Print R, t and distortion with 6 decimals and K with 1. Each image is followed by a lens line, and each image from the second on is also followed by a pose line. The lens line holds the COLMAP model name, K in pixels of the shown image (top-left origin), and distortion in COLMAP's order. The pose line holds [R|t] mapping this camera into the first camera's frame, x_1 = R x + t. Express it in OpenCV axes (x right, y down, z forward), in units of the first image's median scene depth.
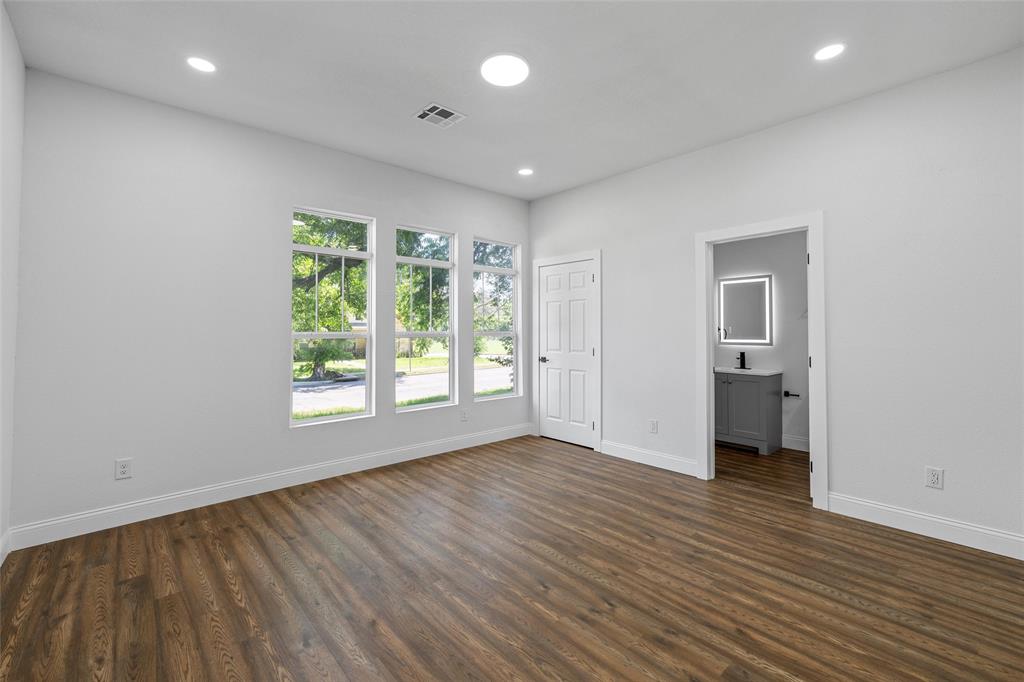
lens RADIAL K [[433.4, 0, 508.8], [0, 433.4, 318.2], [0, 0, 1]] dist [-0.000744, 0.000092]
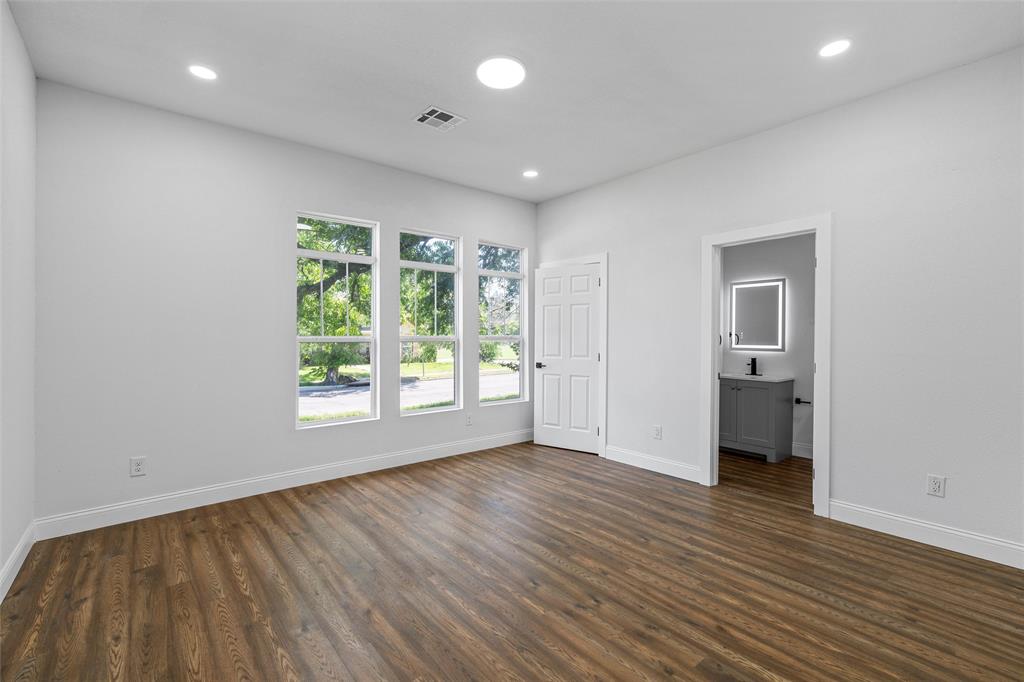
lens RADIAL K [[445.0, 0, 509.7], [0, 445.0, 336.2], [0, 0, 1]] dist [0.000273, -0.000181]
pose [[0.999381, 0.002634, -0.035077, 0.053639], [-0.001579, 0.999547, 0.030067, -0.000727], [0.035141, -0.029993, 0.998932, -0.039412]]
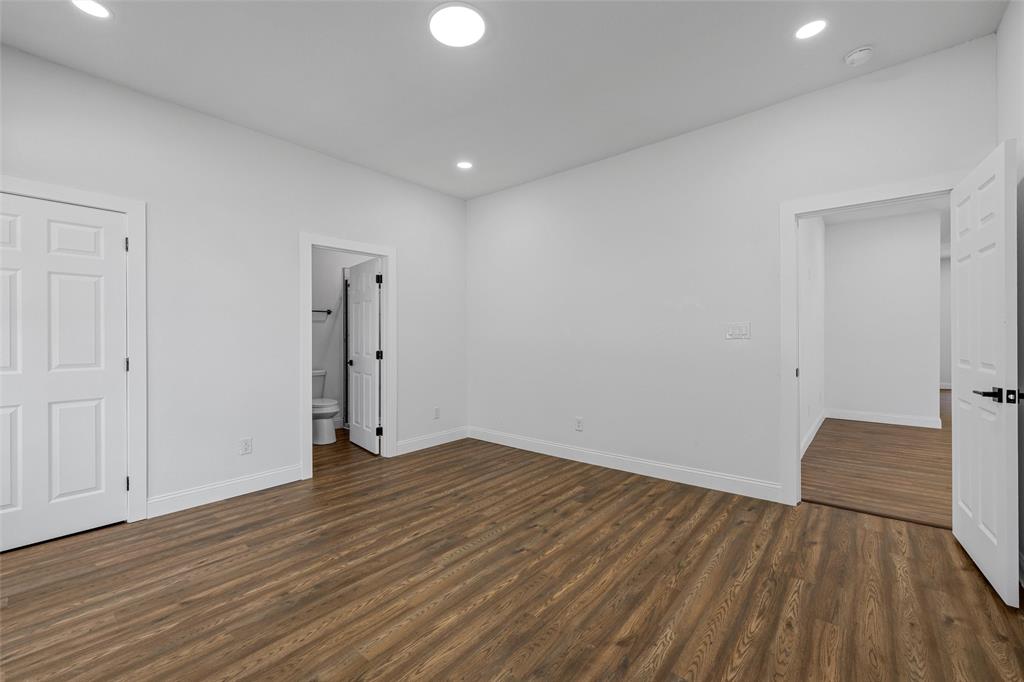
lens RADIAL K [[426.2, 0, 495.9], [0, 426.2, 336.8], [0, 0, 1]] dist [-0.000291, -0.000113]
pose [[-0.125255, -0.002909, 0.992120, -0.934529], [-0.028424, 0.999596, -0.000658, 0.047550], [-0.991717, -0.028283, -0.125287, 1.107483]]
